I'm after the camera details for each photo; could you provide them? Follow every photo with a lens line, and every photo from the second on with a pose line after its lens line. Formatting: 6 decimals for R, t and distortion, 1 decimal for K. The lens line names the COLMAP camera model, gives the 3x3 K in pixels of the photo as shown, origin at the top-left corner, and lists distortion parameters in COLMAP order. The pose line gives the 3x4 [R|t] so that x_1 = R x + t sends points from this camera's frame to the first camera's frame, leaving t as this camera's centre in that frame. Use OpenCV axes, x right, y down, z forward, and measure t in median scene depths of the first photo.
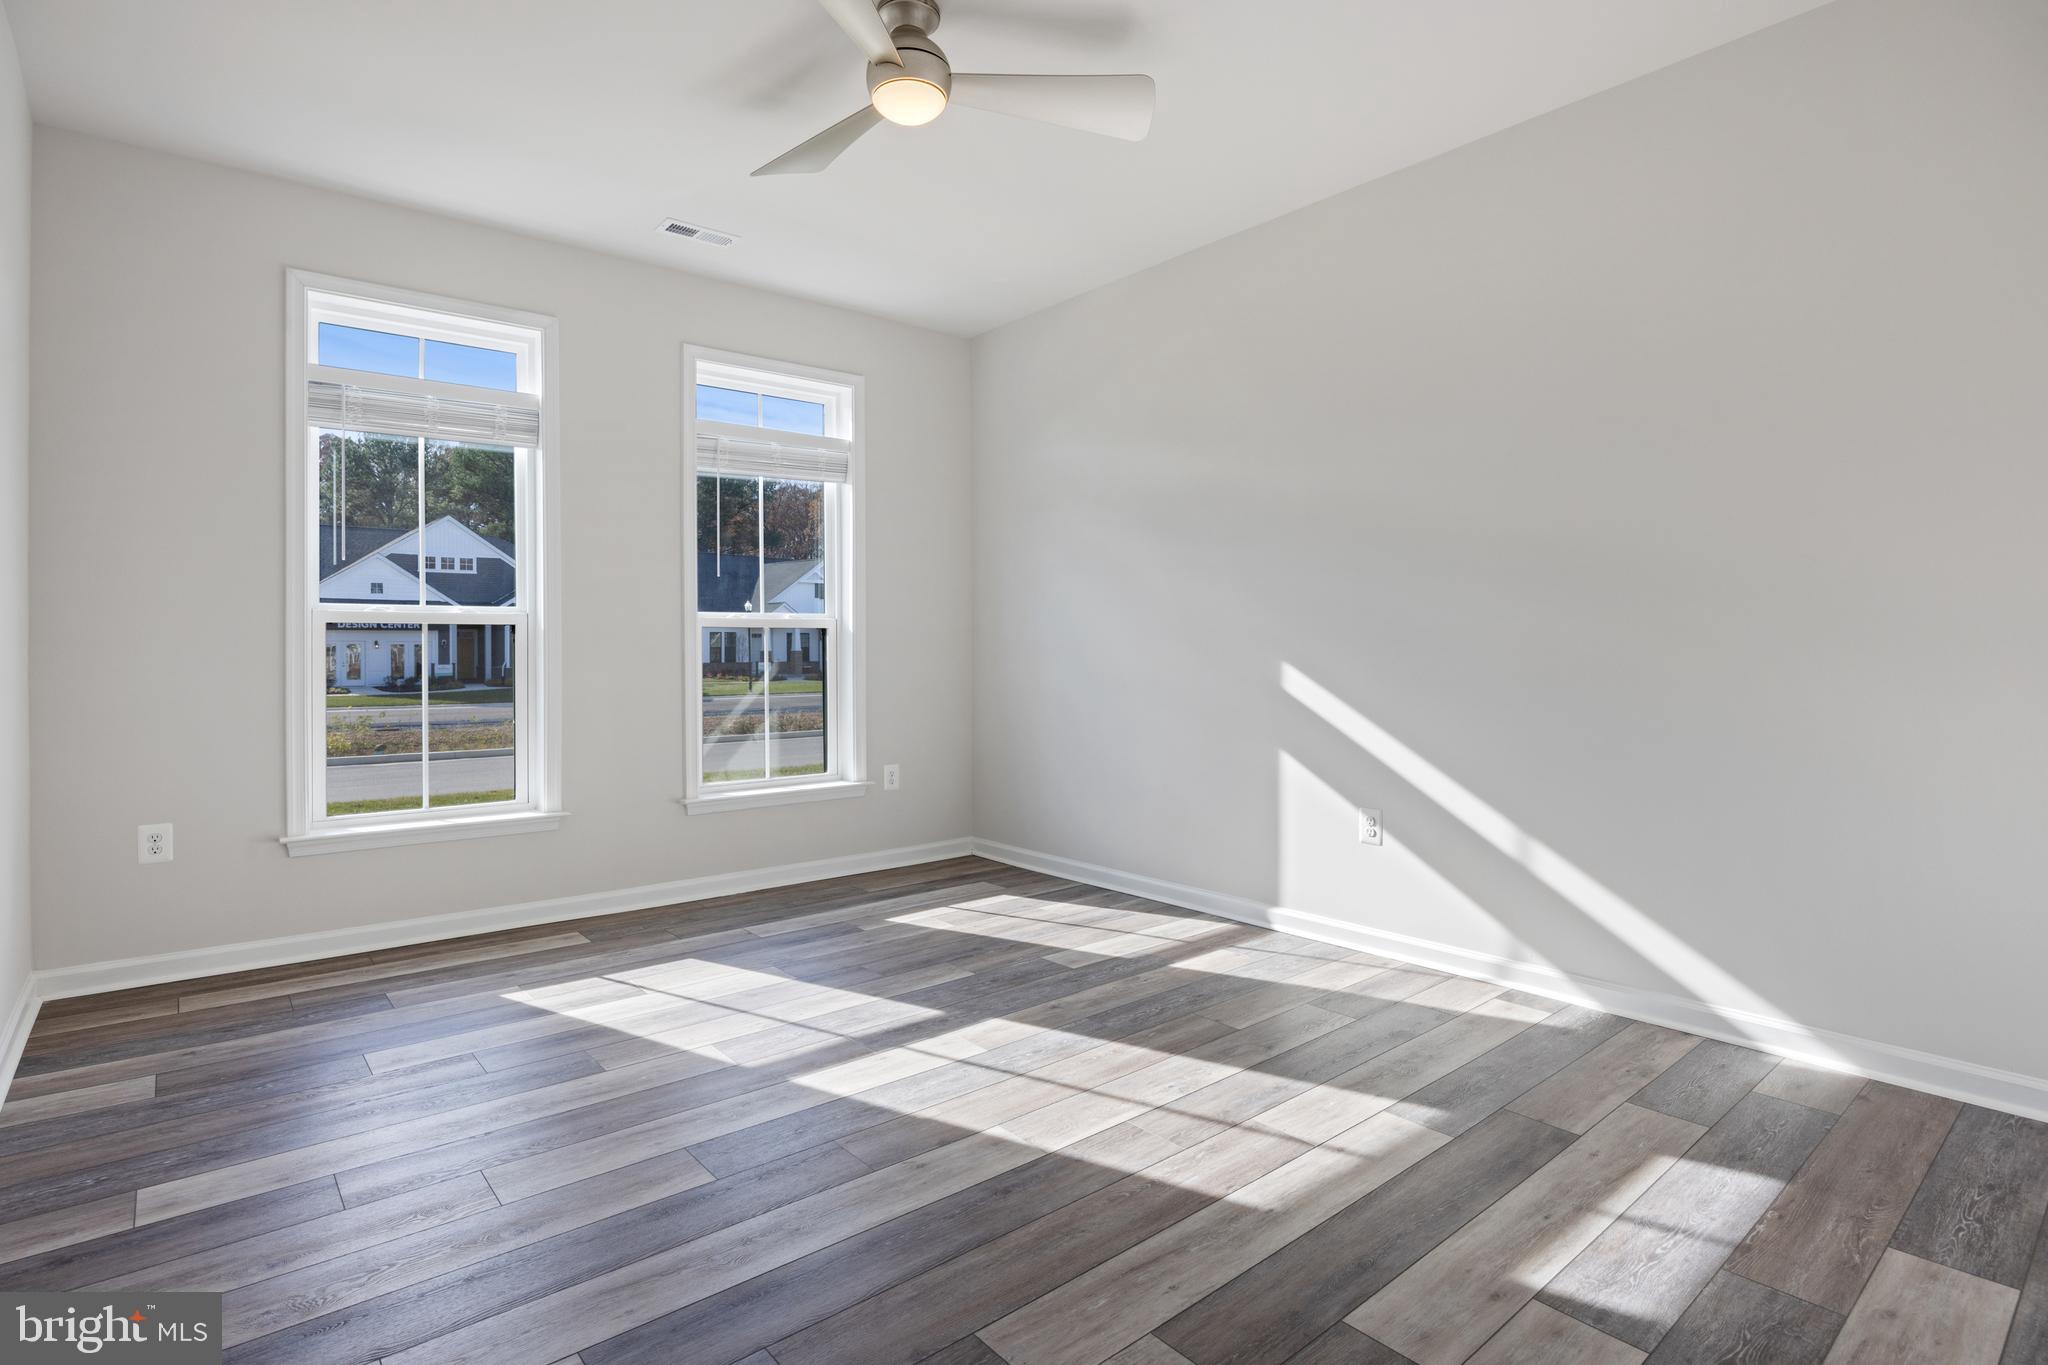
lens RADIAL K [[1030.0, 0, 1024.0], [0, 1030.0, 682.5], [0, 0, 1]] dist [0.000284, 0.000137]
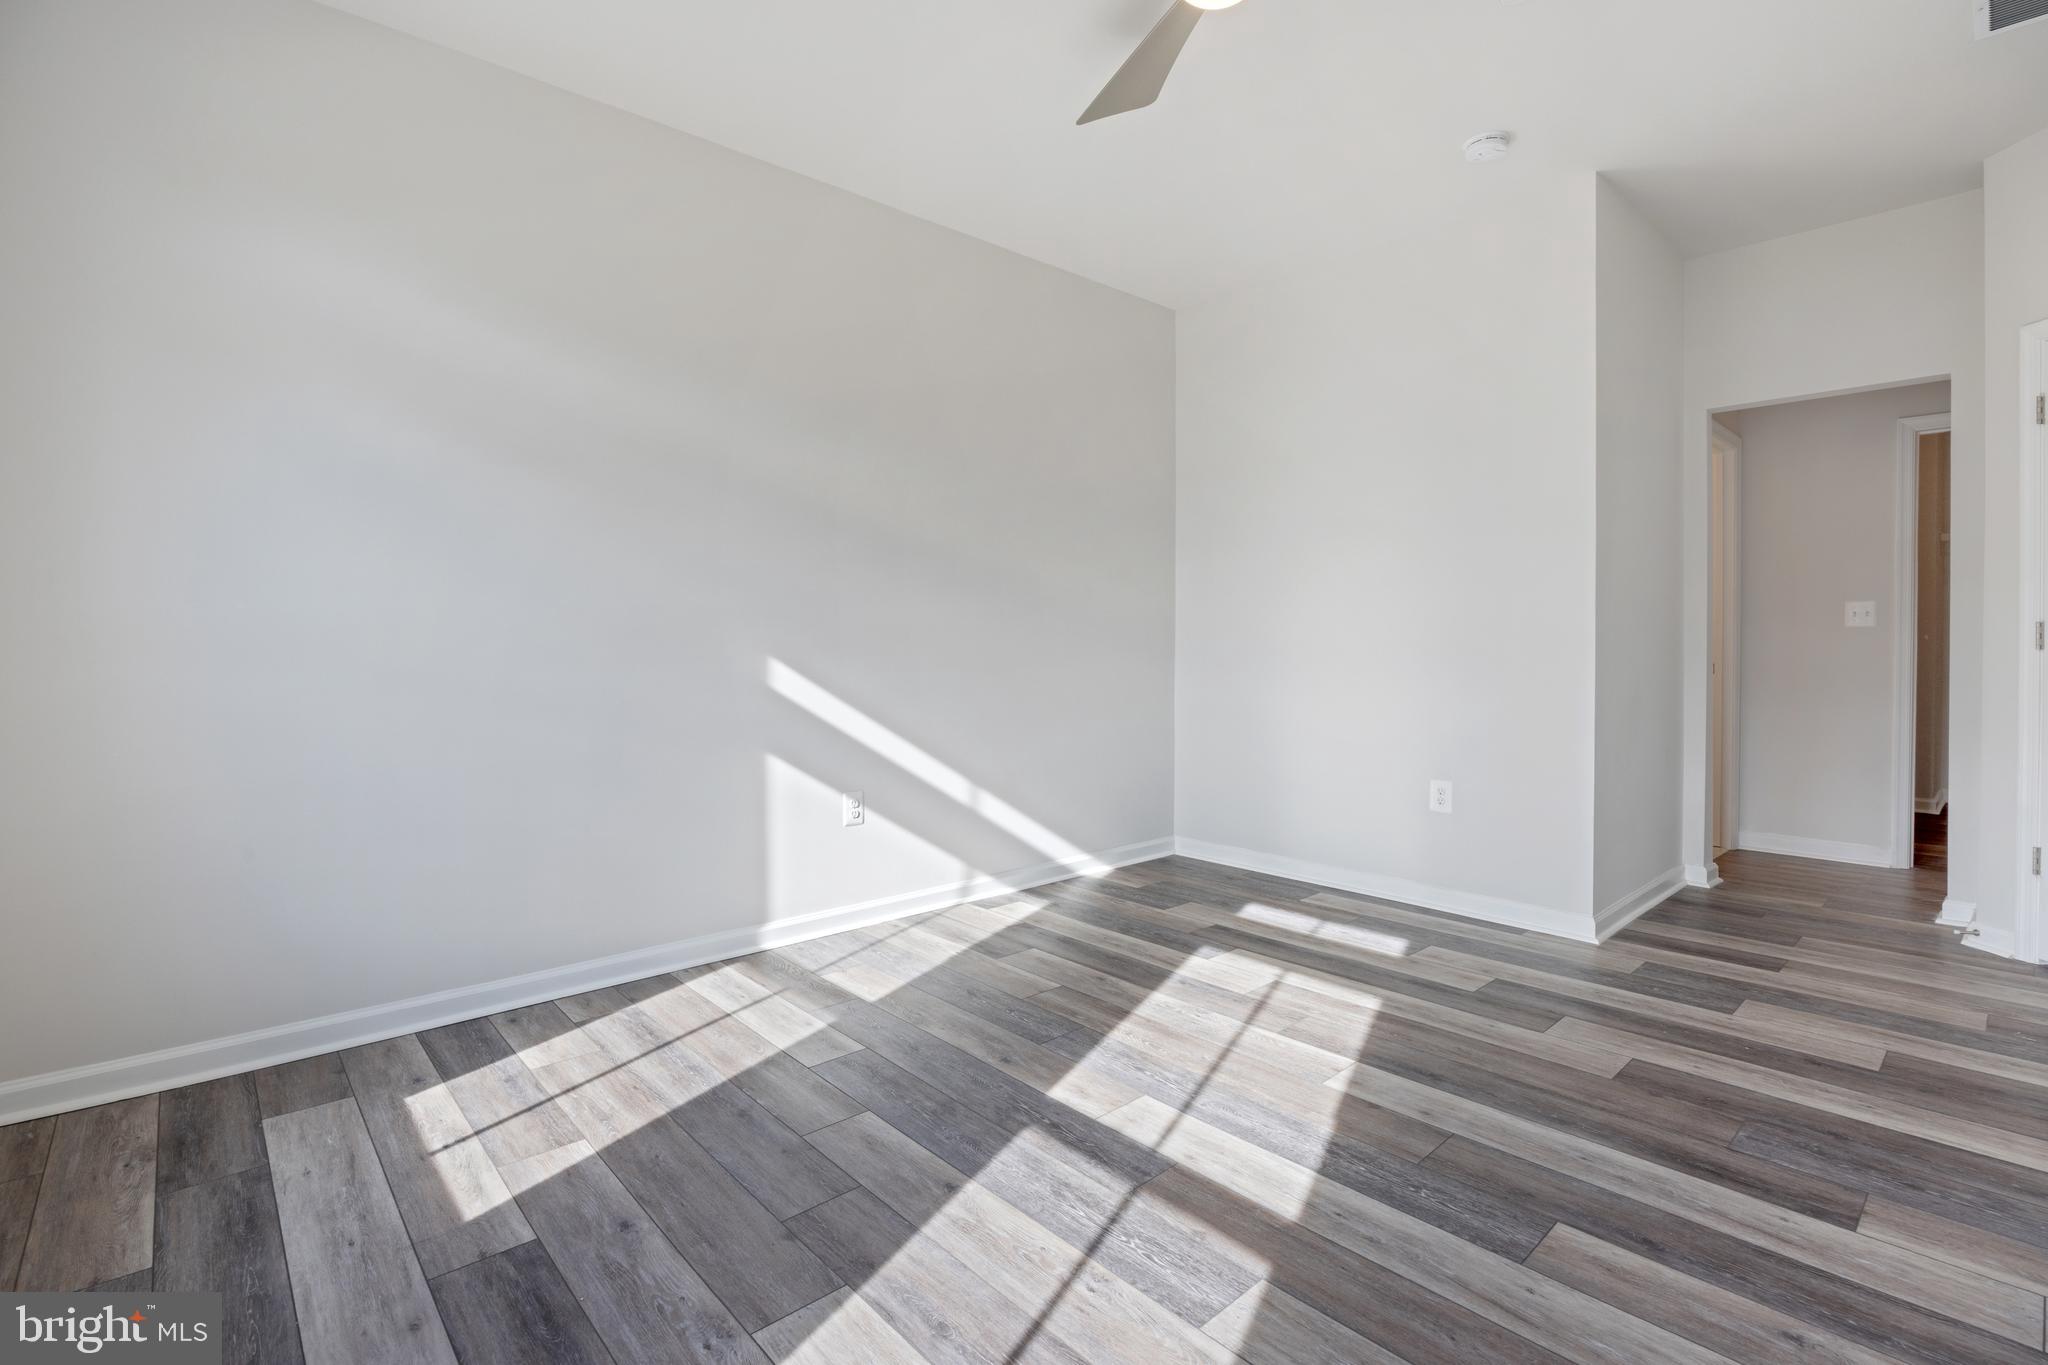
lens RADIAL K [[927.7, 0, 1015.9], [0, 927.7, 657.4], [0, 0, 1]] dist [-0.037716, 0.000050]
pose [[-0.035422, -0.011608, 0.999305, -0.778435], [0.027473, 0.999543, 0.012585, -0.029251], [-0.998995, 0.027900, -0.035087, 1.083357]]
